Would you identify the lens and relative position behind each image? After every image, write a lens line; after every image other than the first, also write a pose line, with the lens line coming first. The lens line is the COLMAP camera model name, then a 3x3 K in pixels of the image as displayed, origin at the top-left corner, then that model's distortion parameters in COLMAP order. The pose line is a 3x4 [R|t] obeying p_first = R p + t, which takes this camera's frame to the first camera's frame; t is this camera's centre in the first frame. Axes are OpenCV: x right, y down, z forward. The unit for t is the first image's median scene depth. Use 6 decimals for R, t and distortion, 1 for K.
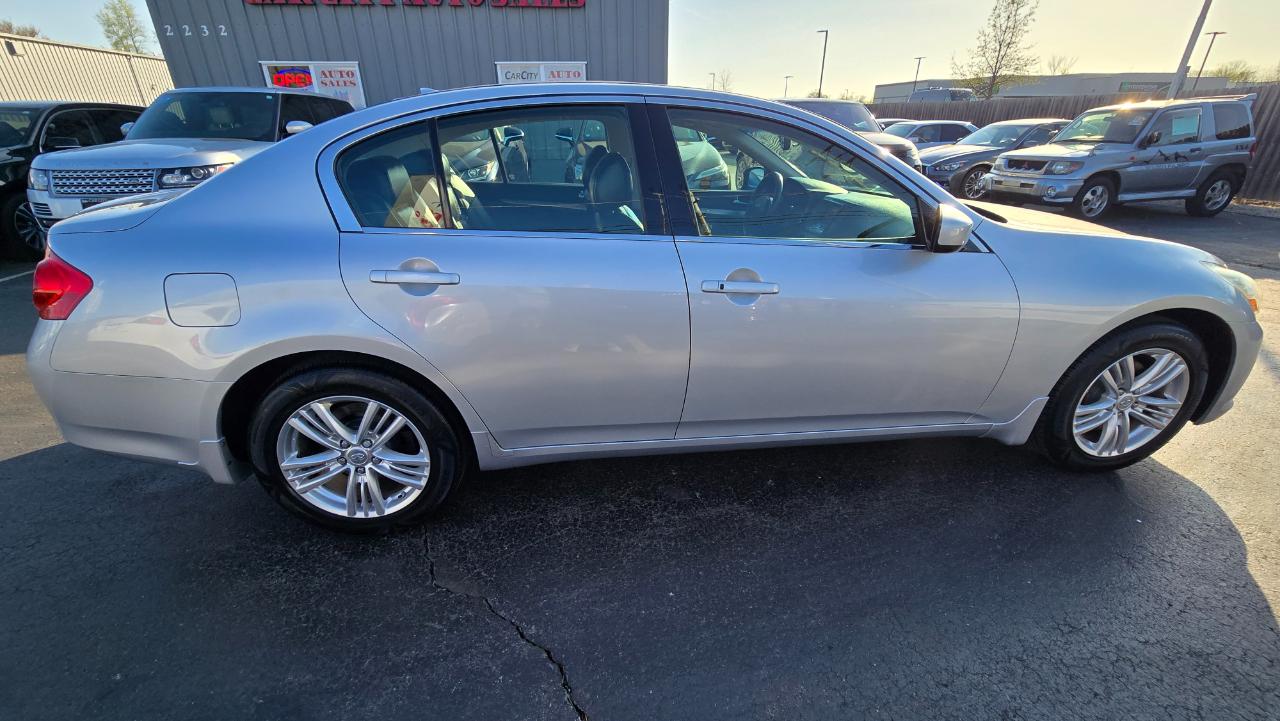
lens RADIAL K [[507.5, 0, 640.0], [0, 507.5, 360.5], [0, 0, 1]] dist [-0.001972, -0.000727]
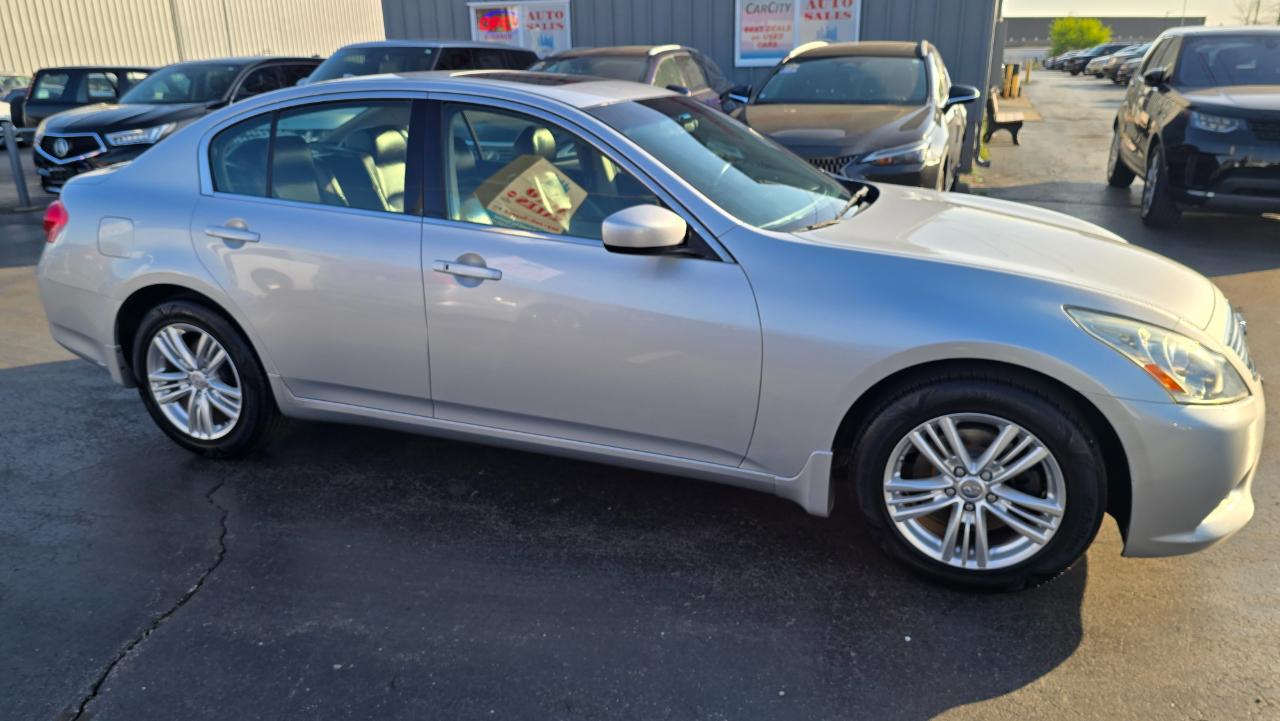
lens RADIAL K [[826.5, 0, 632.4], [0, 826.5, 345.6], [0, 0, 1]] dist [0.066982, -0.052582]
pose [[0.888287, 0.134250, -0.439229, 1.187642], [-0.181023, 0.981250, -0.066179, 0.054758], [0.422109, 0.138296, 0.895934, -0.336705]]
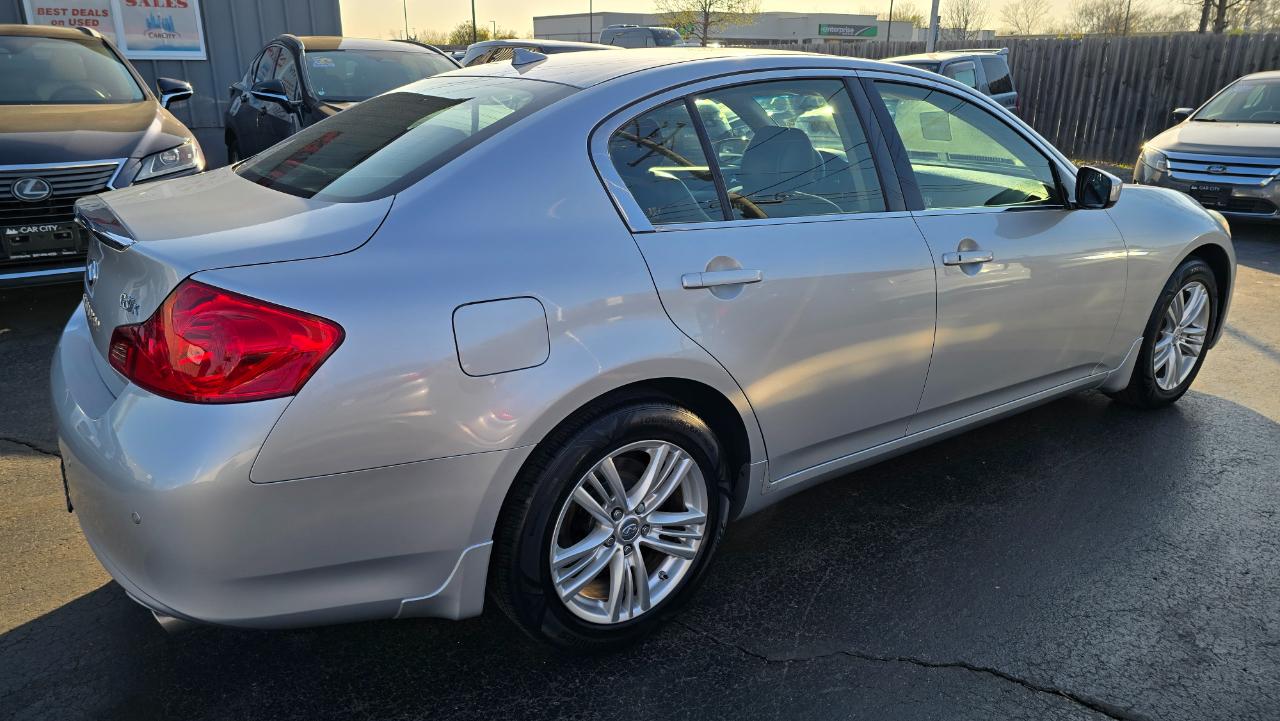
lens RADIAL K [[830.2, 0, 640.0], [0, 830.2, 360.5], [0, 0, 1]] dist [0.081380, -0.088678]
pose [[0.878380, -0.146606, 0.454924, -1.053937], [0.192992, 0.979546, -0.056961, 0.018718], [-0.437268, 0.137830, 0.888707, -0.128117]]
